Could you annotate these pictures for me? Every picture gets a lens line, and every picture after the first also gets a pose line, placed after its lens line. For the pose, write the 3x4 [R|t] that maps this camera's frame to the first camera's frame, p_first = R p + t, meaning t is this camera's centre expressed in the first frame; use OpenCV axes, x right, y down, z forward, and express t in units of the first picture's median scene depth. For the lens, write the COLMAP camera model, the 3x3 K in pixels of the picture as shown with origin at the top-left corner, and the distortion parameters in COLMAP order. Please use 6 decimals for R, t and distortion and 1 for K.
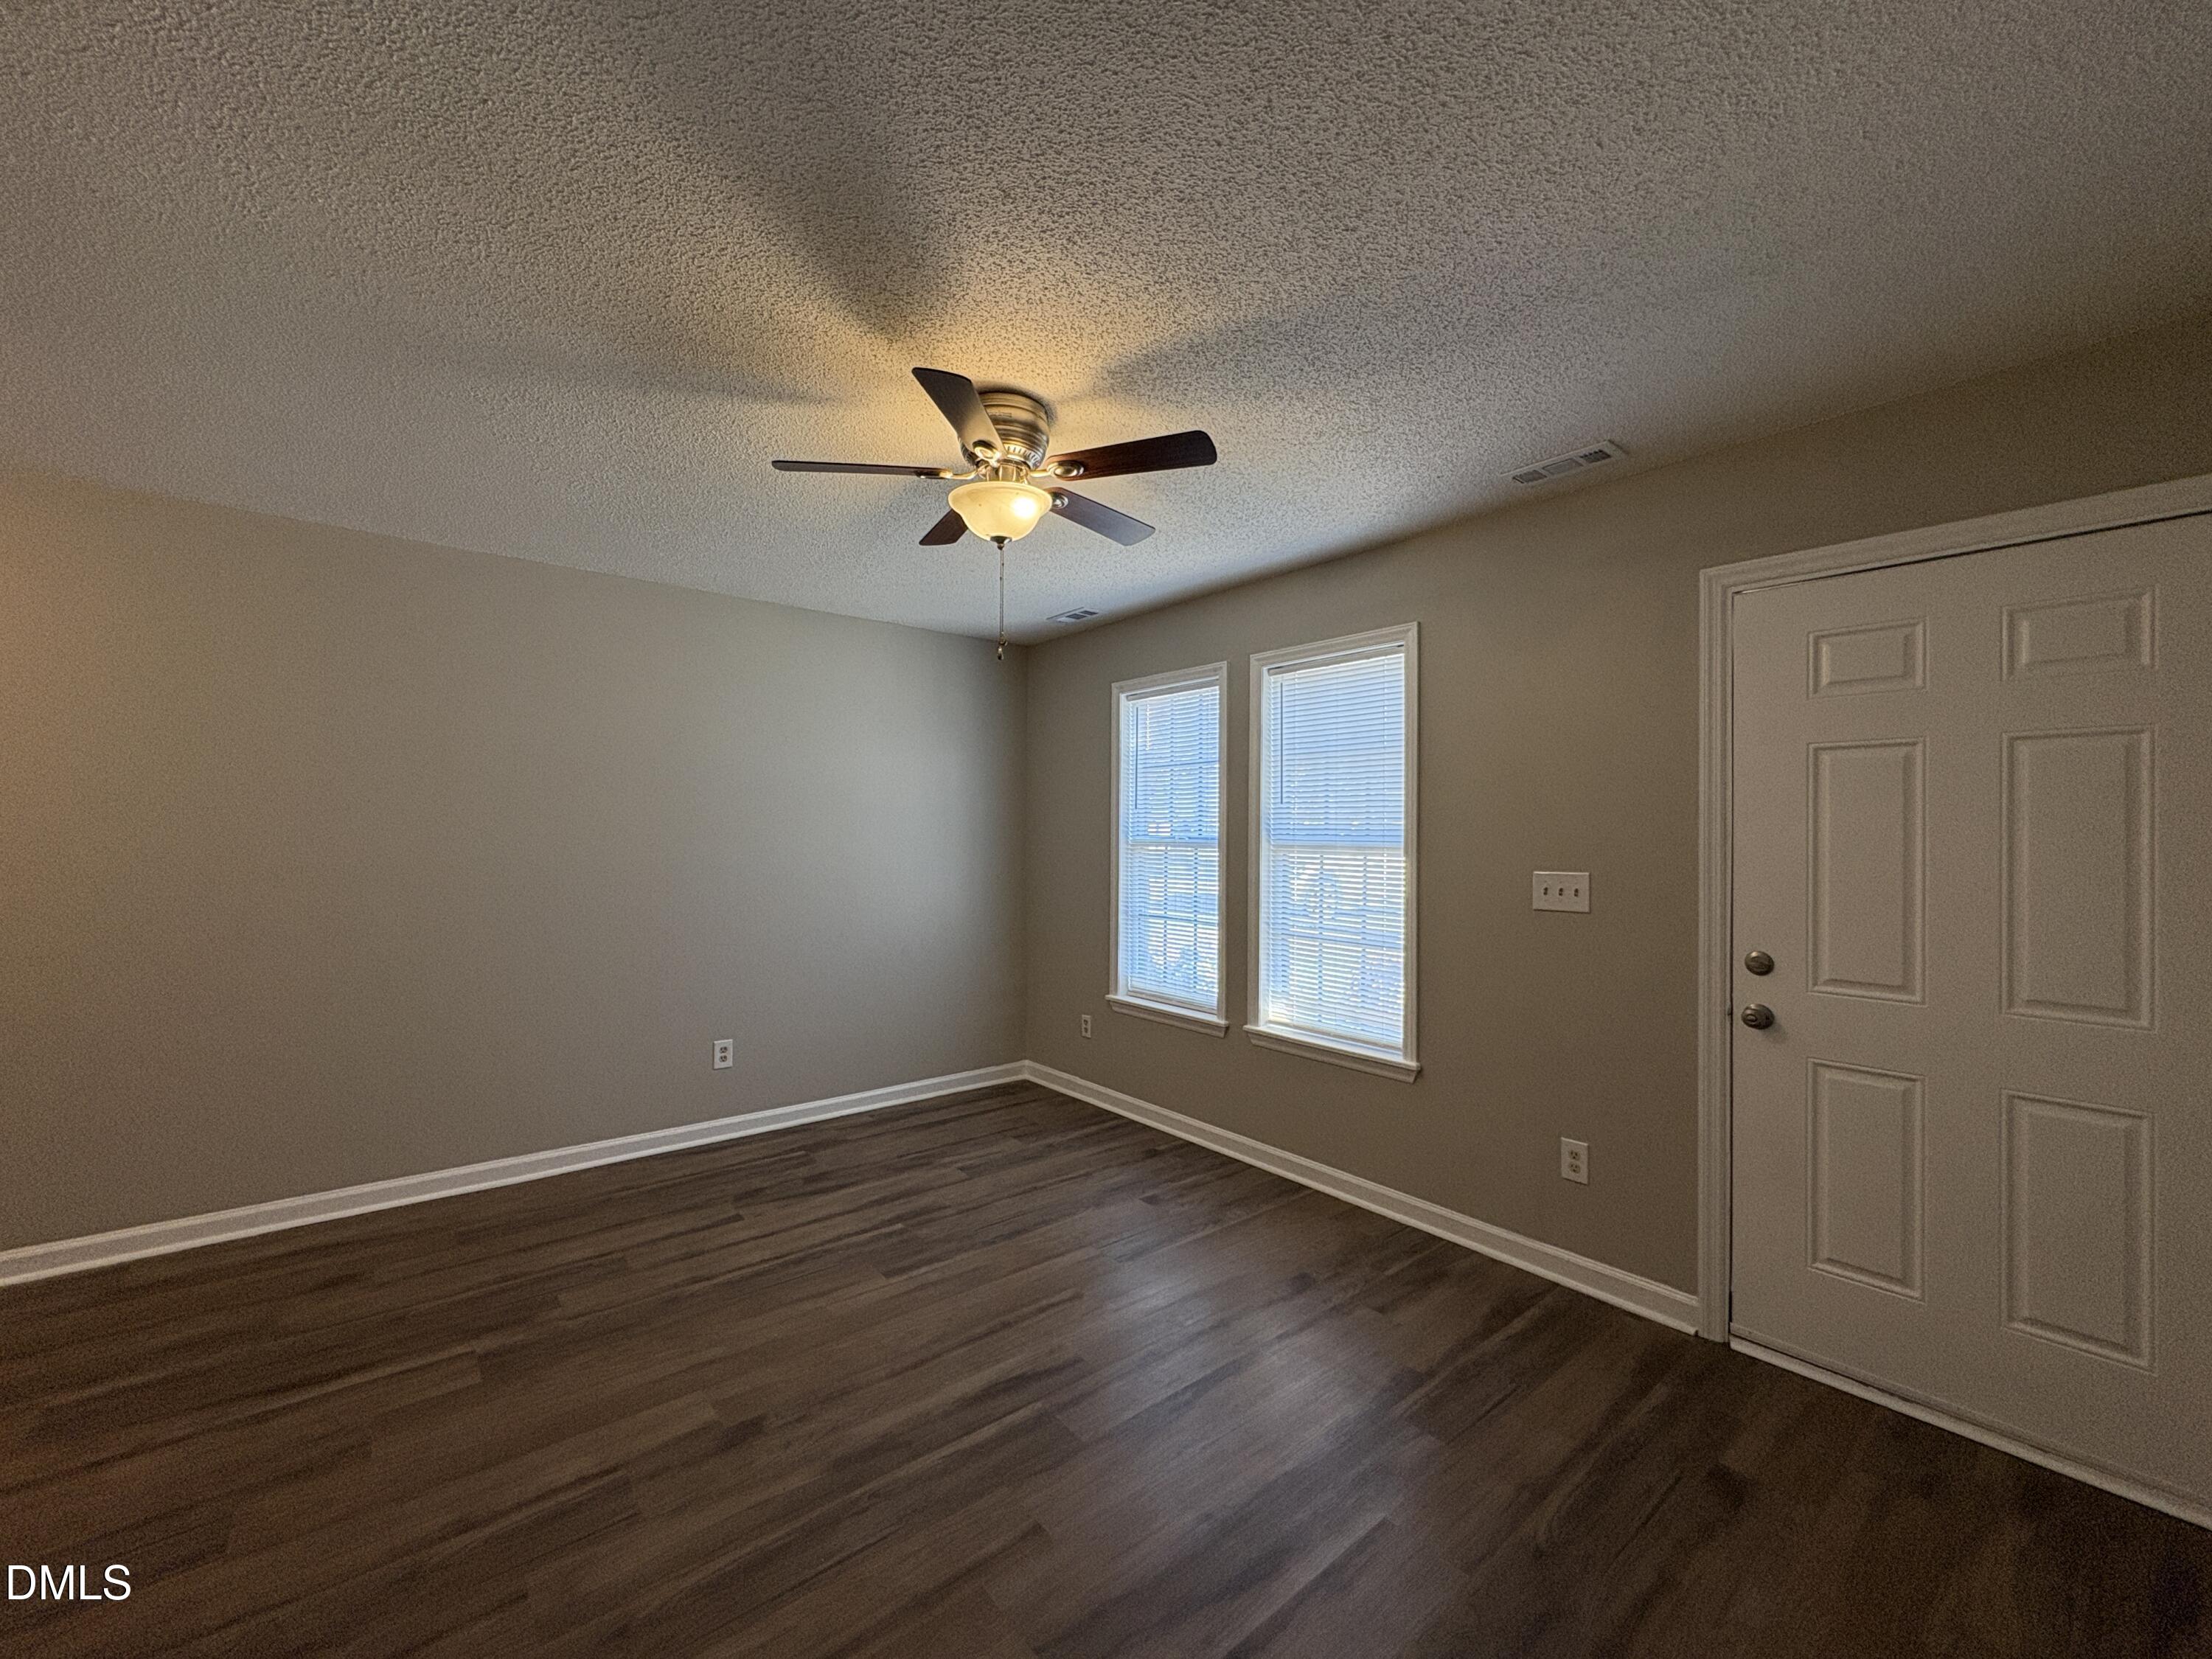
lens RADIAL K [[884.5, 0, 1106.0], [0, 884.5, 829.5], [0, 0, 1]] dist [0.000556, -0.000074]
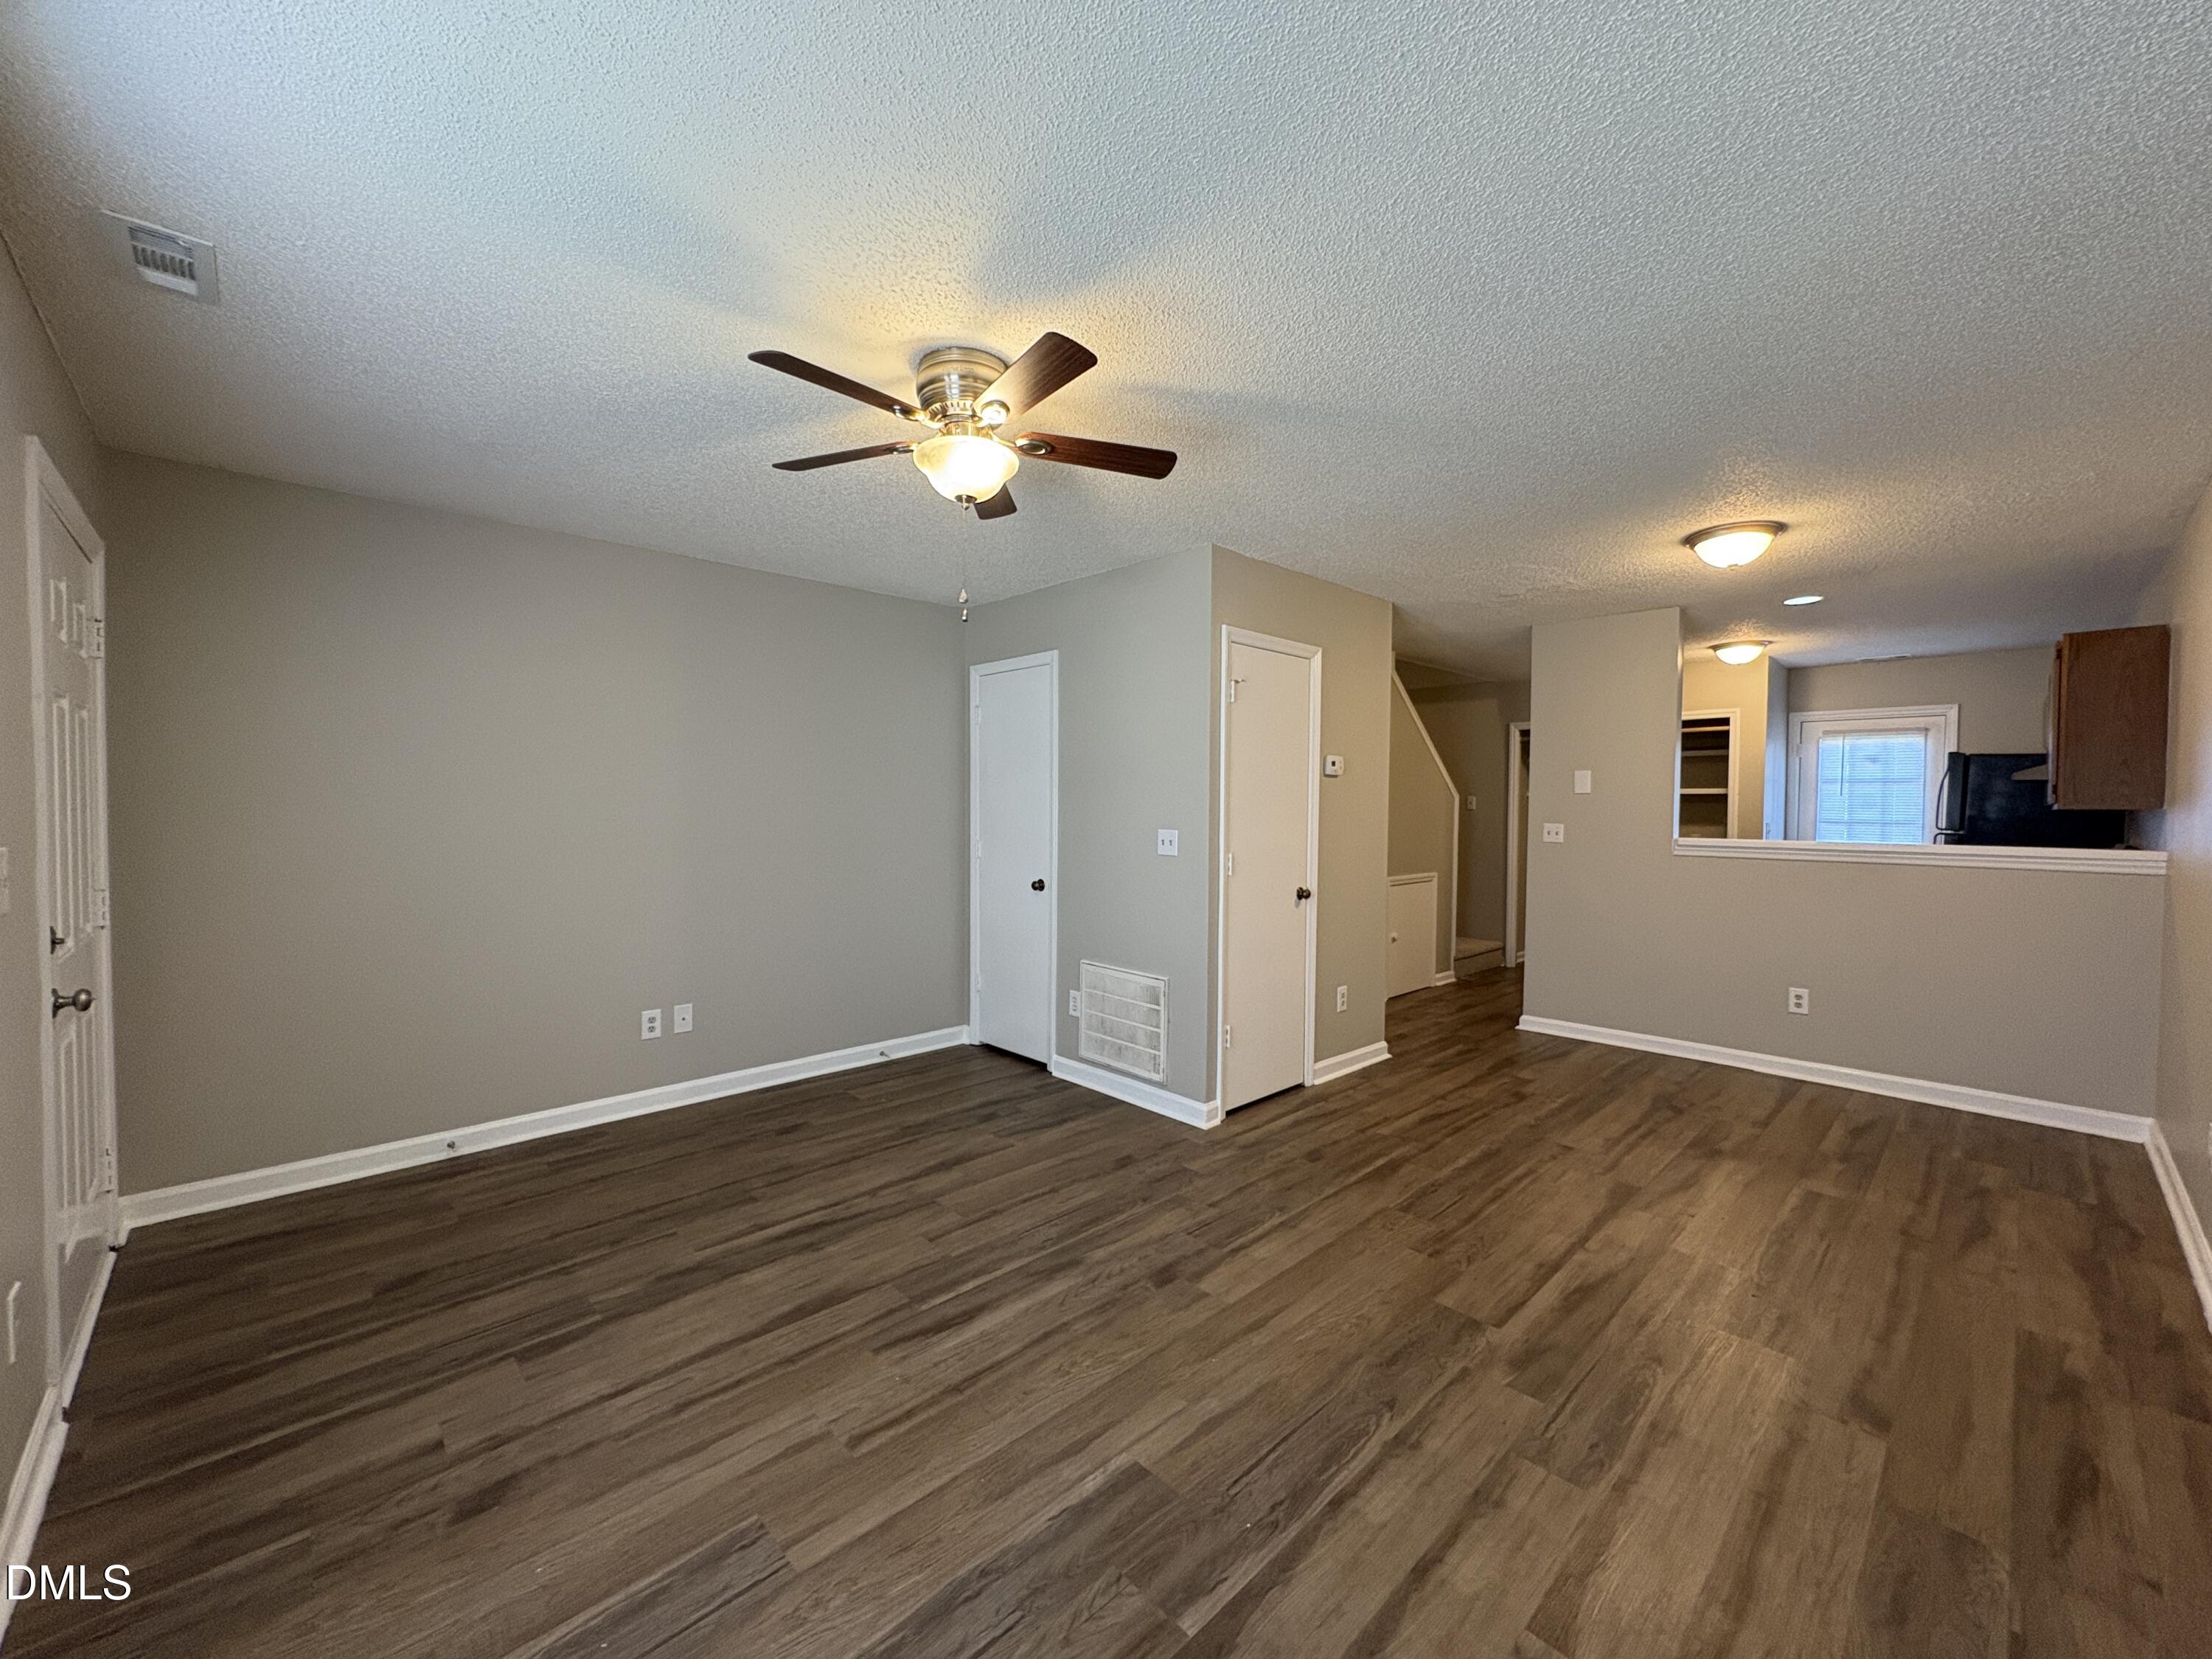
lens RADIAL K [[876.2, 0, 1106.0], [0, 876.2, 829.5], [0, 0, 1]] dist [0.001173, -0.000035]
pose [[-0.997477, -0.008261, -0.070506, -0.138959], [-0.009748, 0.999737, 0.020771, 0.011633], [0.070316, 0.021406, -0.997295, 1.321440]]
